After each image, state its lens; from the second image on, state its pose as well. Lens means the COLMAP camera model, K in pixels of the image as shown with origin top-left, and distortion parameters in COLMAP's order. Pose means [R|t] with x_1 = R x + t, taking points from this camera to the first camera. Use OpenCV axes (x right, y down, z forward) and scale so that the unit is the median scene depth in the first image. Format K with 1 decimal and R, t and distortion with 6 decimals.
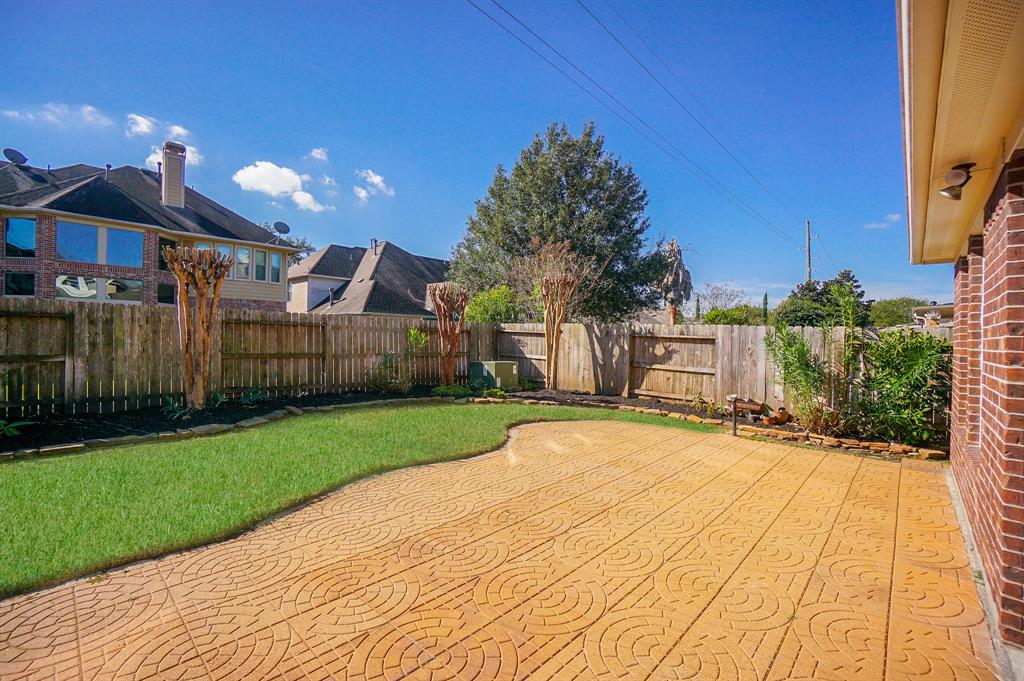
lens RADIAL K [[451.4, 0, 511.8], [0, 451.4, 341.9], [0, 0, 1]] dist [-0.023923, 0.003368]
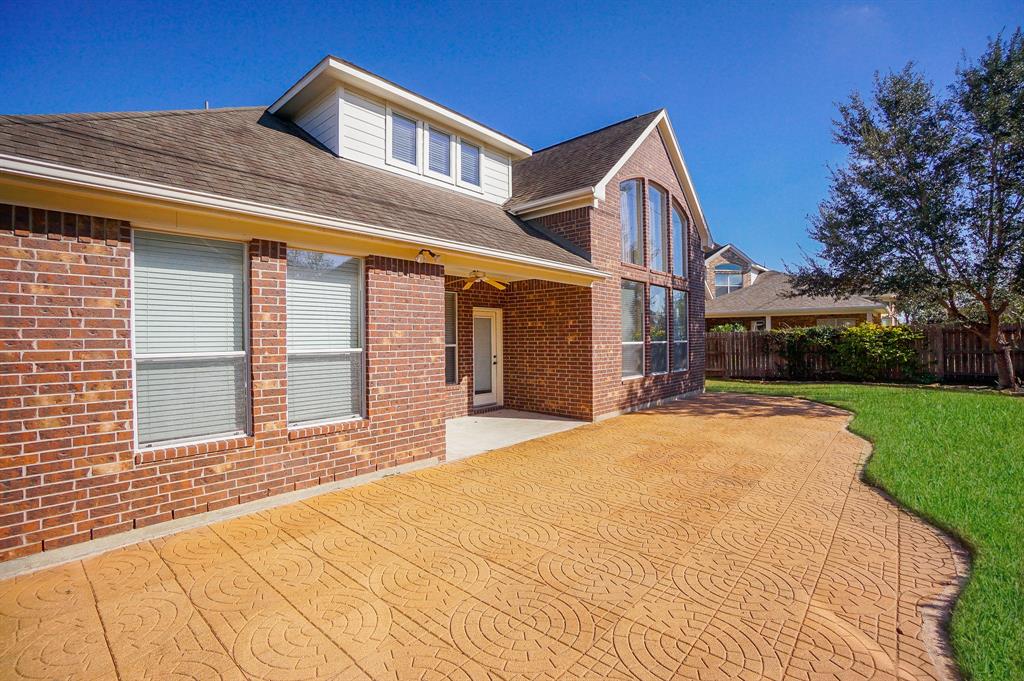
lens RADIAL K [[451.4, 0, 503.2], [0, 451.4, 341.1], [0, 0, 1]] dist [-0.023923, 0.003368]
pose [[-0.999990, 0.004248, 0.001485, 0.460807], [0.004253, 0.999984, 0.003780, -0.034214], [-0.001469, 0.003786, -0.999992, 1.974658]]
